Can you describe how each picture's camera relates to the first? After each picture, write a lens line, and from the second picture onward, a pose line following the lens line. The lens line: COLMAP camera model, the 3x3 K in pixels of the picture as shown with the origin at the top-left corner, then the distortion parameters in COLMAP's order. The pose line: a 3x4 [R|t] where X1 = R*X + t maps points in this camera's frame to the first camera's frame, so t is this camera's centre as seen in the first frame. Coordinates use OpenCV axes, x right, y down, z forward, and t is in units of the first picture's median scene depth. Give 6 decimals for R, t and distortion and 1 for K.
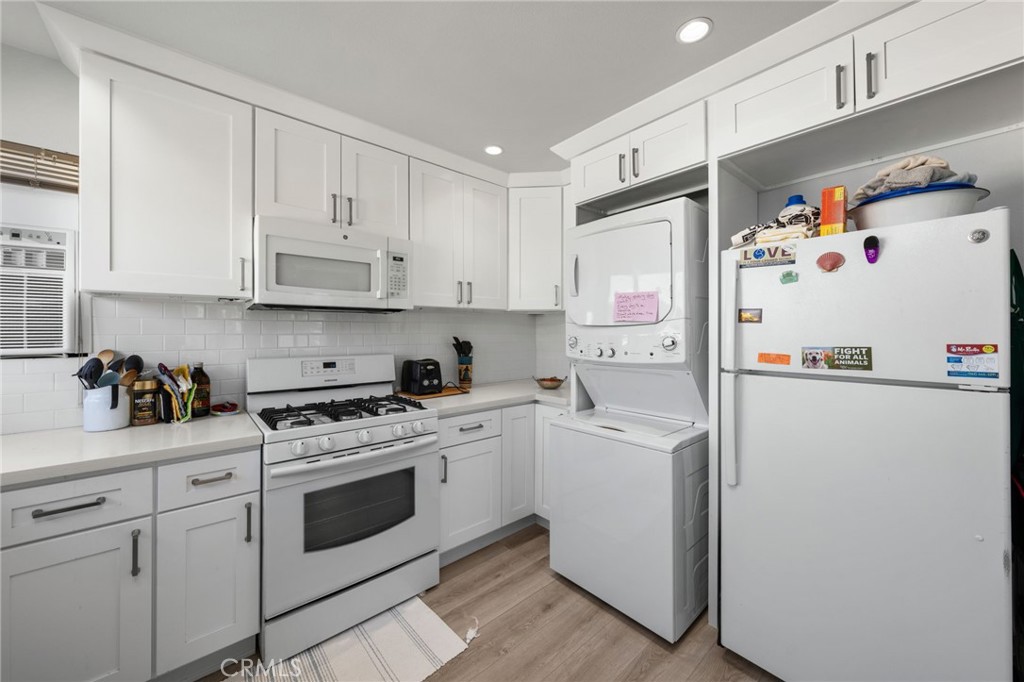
lens RADIAL K [[377.2, 0, 514.8], [0, 377.2, 330.2], [0, 0, 1]] dist [-0.002895, -0.000226]
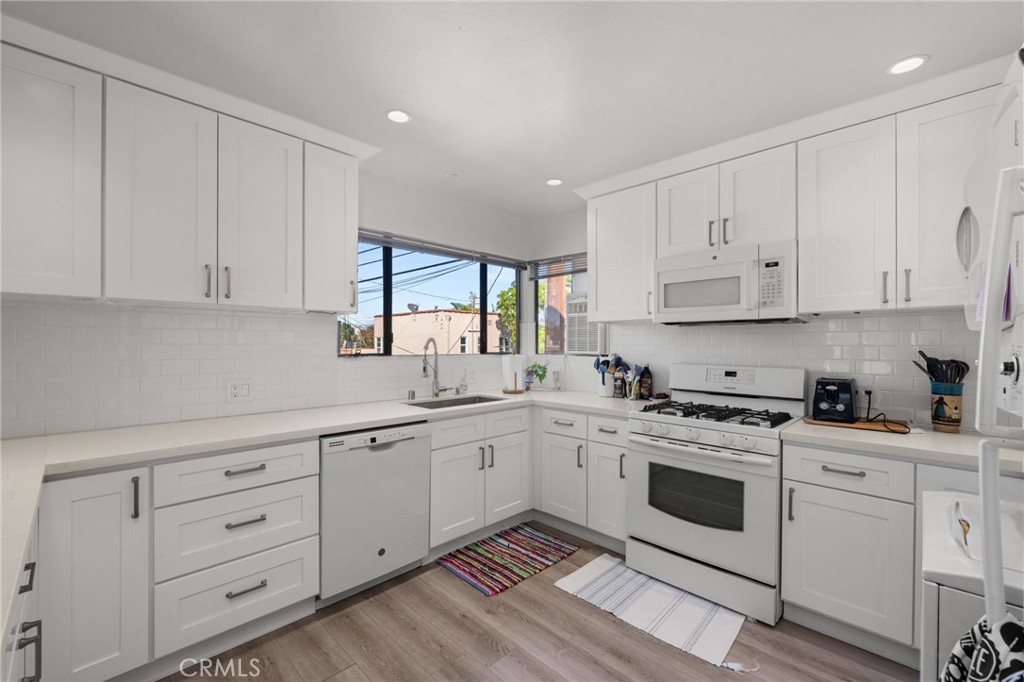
lens RADIAL K [[422.8, 0, 513.4], [0, 422.8, 346.3], [0, 0, 1]] dist [0.001394, 0.000236]
pose [[0.081129, 0.006777, -0.996681, 0.767463], [0.001422, 0.999975, 0.006916, 0.004276], [0.996703, -0.001978, 0.081118, 0.319862]]
